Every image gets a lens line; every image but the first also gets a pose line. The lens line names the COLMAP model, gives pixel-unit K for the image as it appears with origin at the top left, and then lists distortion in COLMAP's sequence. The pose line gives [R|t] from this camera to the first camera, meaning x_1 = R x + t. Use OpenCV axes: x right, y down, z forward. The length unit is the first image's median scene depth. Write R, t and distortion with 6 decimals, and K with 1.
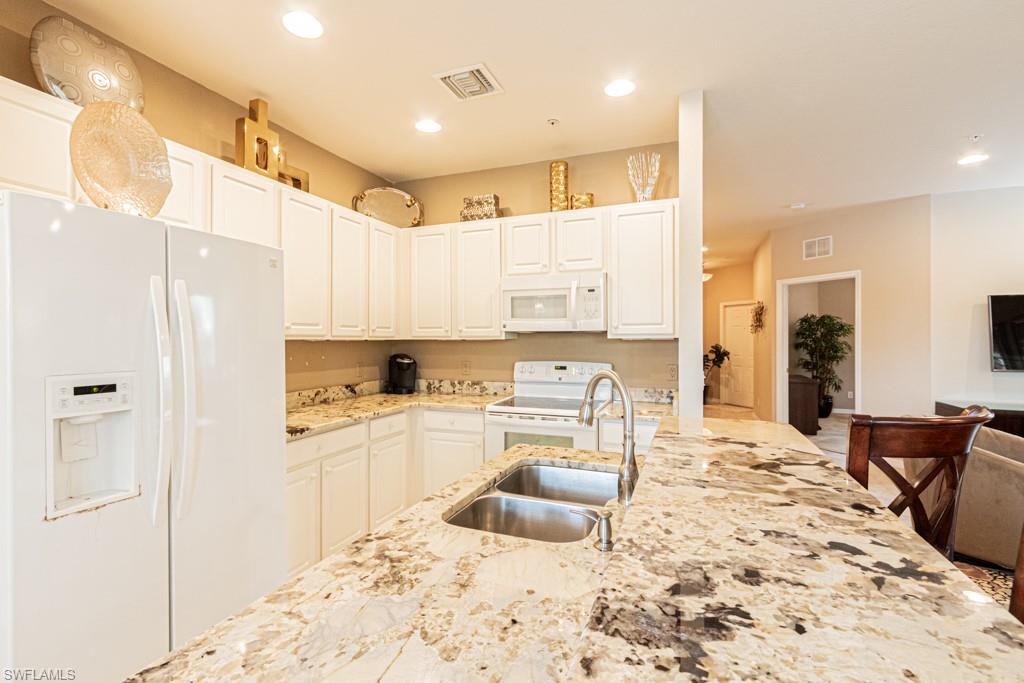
lens RADIAL K [[463.4, 0, 495.8], [0, 463.4, 333.2], [0, 0, 1]] dist [0.001786, -0.001183]
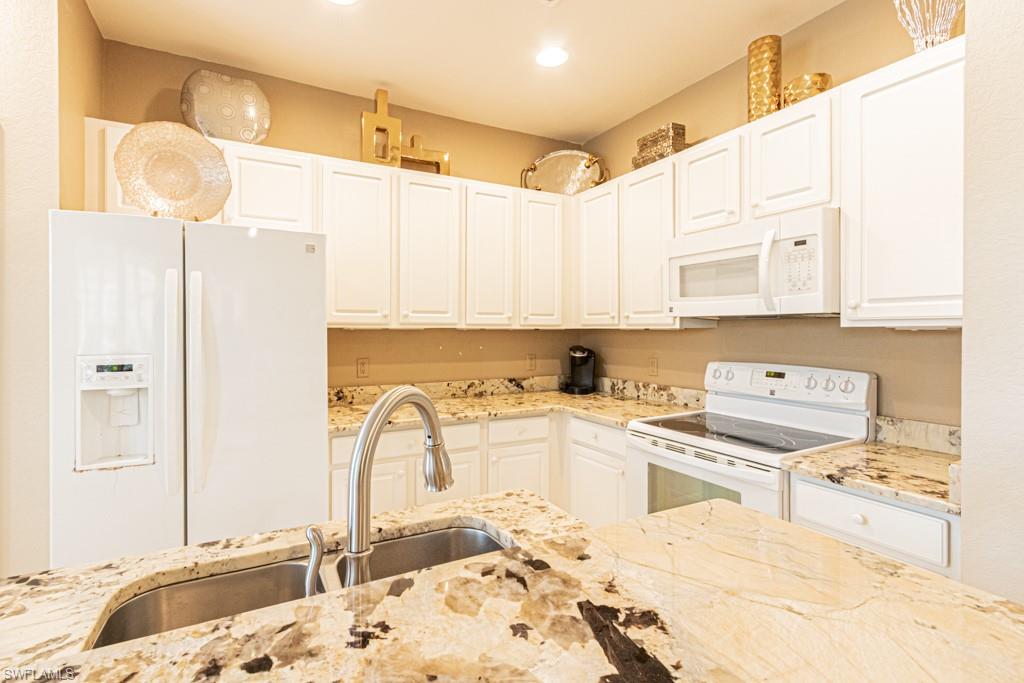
lens RADIAL K [[473.3, 0, 494.7], [0, 473.3, 331.9], [0, 0, 1]] dist [0.003303, 0.000294]
pose [[0.766028, 0.006112, -0.642779, 0.266269], [0.005183, 0.999864, 0.015685, 0.005554], [0.642787, -0.015347, 0.765891, 0.282306]]
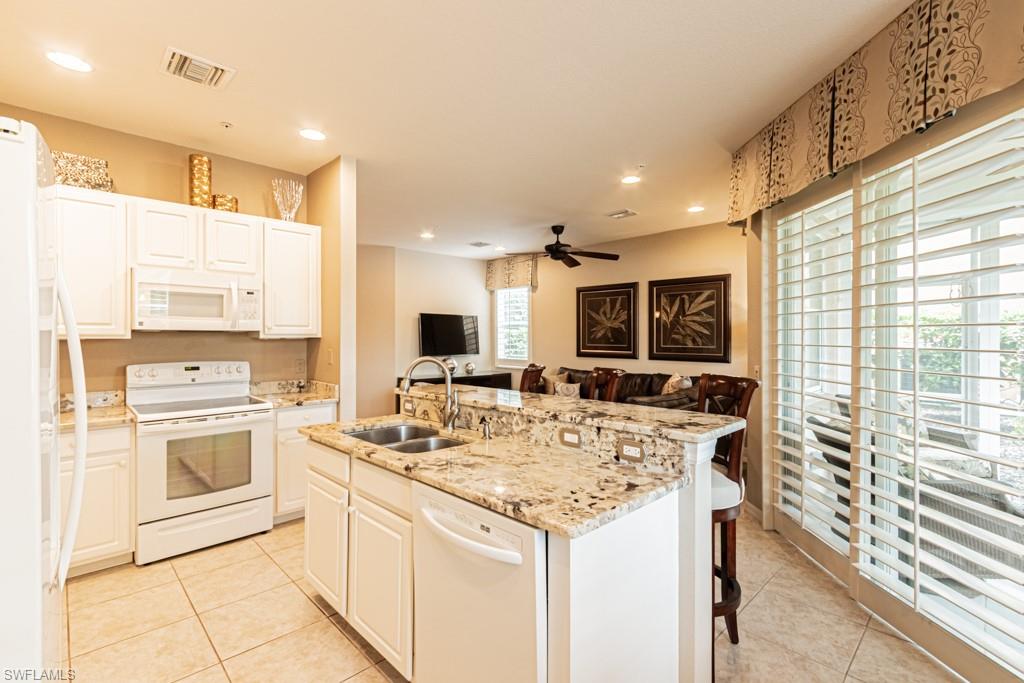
lens RADIAL K [[456.4, 0, 493.2], [0, 456.4, 337.0], [0, 0, 1]] dist [0.001862, -0.000074]
pose [[0.416263, 0.002774, 0.909240, -0.471755], [-0.009380, 0.999955, 0.001244, 0.002490], [-0.909196, -0.009046, 0.416270, 0.044365]]
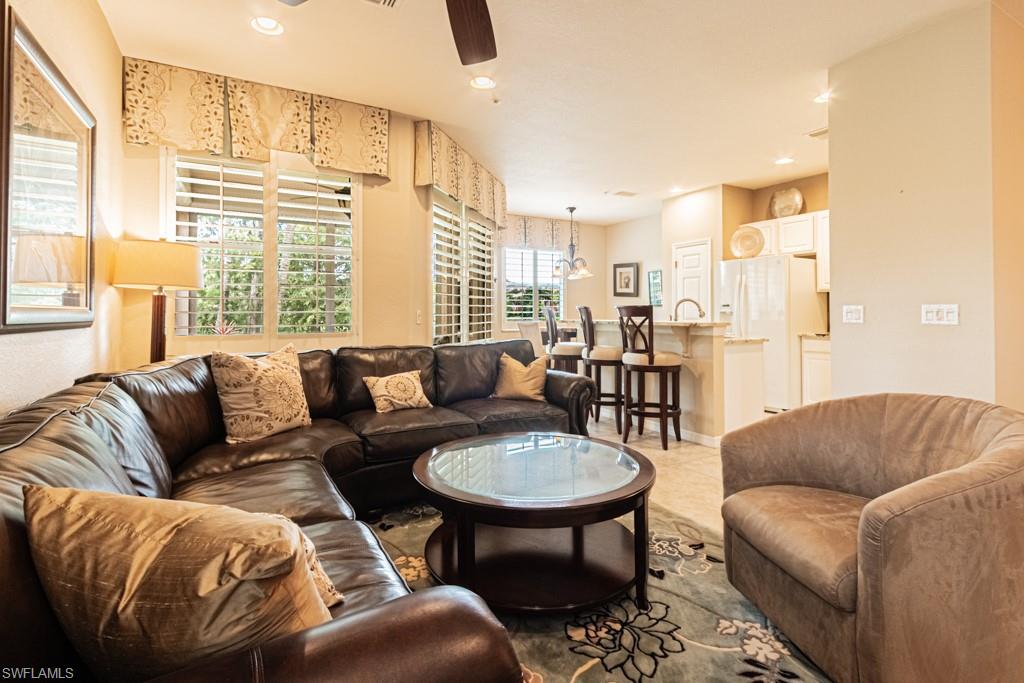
lens RADIAL K [[480.5, 0, 507.0], [0, 480.5, 314.4], [0, 0, 1]] dist [0.002440, -0.000048]
pose [[-0.622016, 0.004351, -0.782992, 1.481614], [0.012930, 0.999905, -0.004716, 0.078381], [0.782898, -0.013058, -0.622013, 0.858859]]
